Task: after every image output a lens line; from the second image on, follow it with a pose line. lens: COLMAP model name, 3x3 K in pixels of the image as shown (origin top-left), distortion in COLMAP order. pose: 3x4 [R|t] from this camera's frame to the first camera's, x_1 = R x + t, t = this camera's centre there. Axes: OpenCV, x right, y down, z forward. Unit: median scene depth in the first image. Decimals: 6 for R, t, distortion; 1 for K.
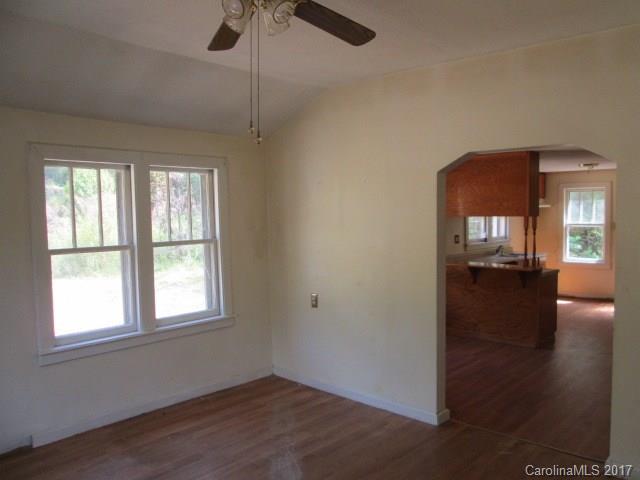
lens RADIAL K [[533.1, 0, 320.0], [0, 533.1, 240.0], [0, 0, 1]] dist [-0.030549, -0.003735]
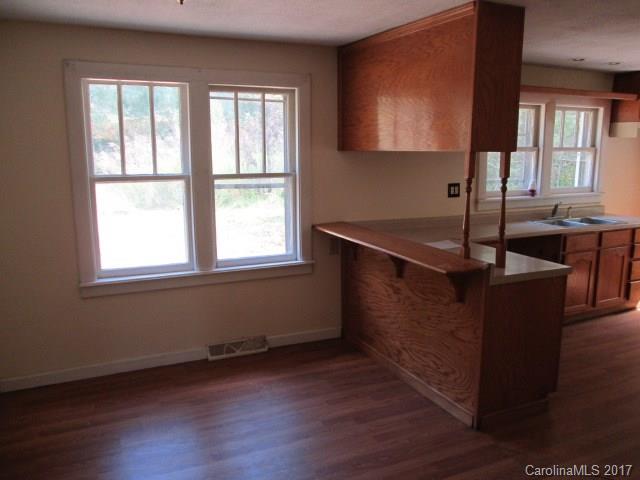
lens RADIAL K [[550.4, 0, 321.6], [0, 550.4, 229.5], [0, 0, 1]] dist [-0.008940, -0.008640]
pose [[0.931562, 0.074027, -0.355968, 0.211141], [-0.035867, 0.992988, 0.112640, -0.013420], [0.361810, -0.092164, 0.927685, 0.236162]]
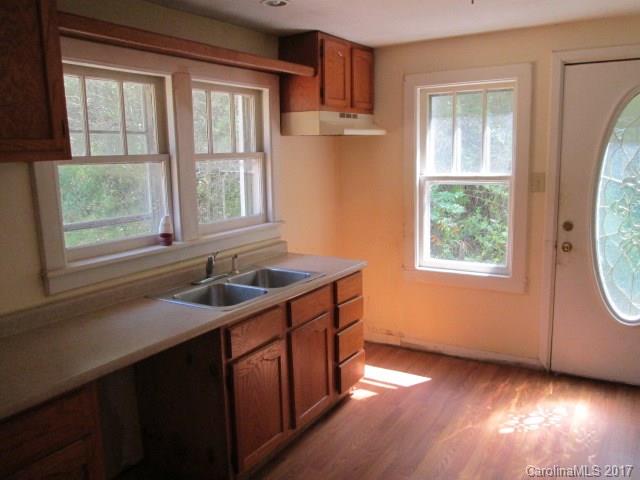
lens RADIAL K [[533.1, 0, 320.0], [0, 533.1, 240.0], [0, 0, 1]] dist [-0.030549, -0.003735]
pose [[0.983106, -0.040981, 0.178390, 0.231861], [0.020988, 0.993424, 0.112550, -0.022350], [-0.181829, -0.106905, 0.977502, 0.452381]]
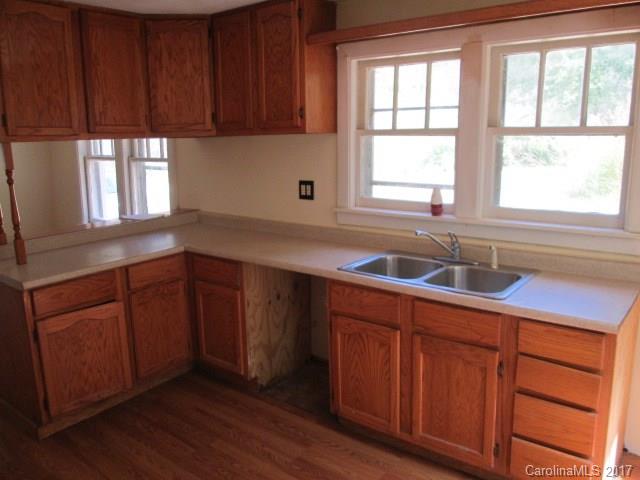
lens RADIAL K [[533.1, 0, 320.0], [0, 533.1, 240.0], [0, 0, 1]] dist [-0.030549, -0.003735]
pose [[0.086697, 0.214752, -0.972813, 0.427367], [-0.032273, 0.976583, 0.212708, -0.033766], [0.995712, 0.012955, 0.091598, 0.603142]]
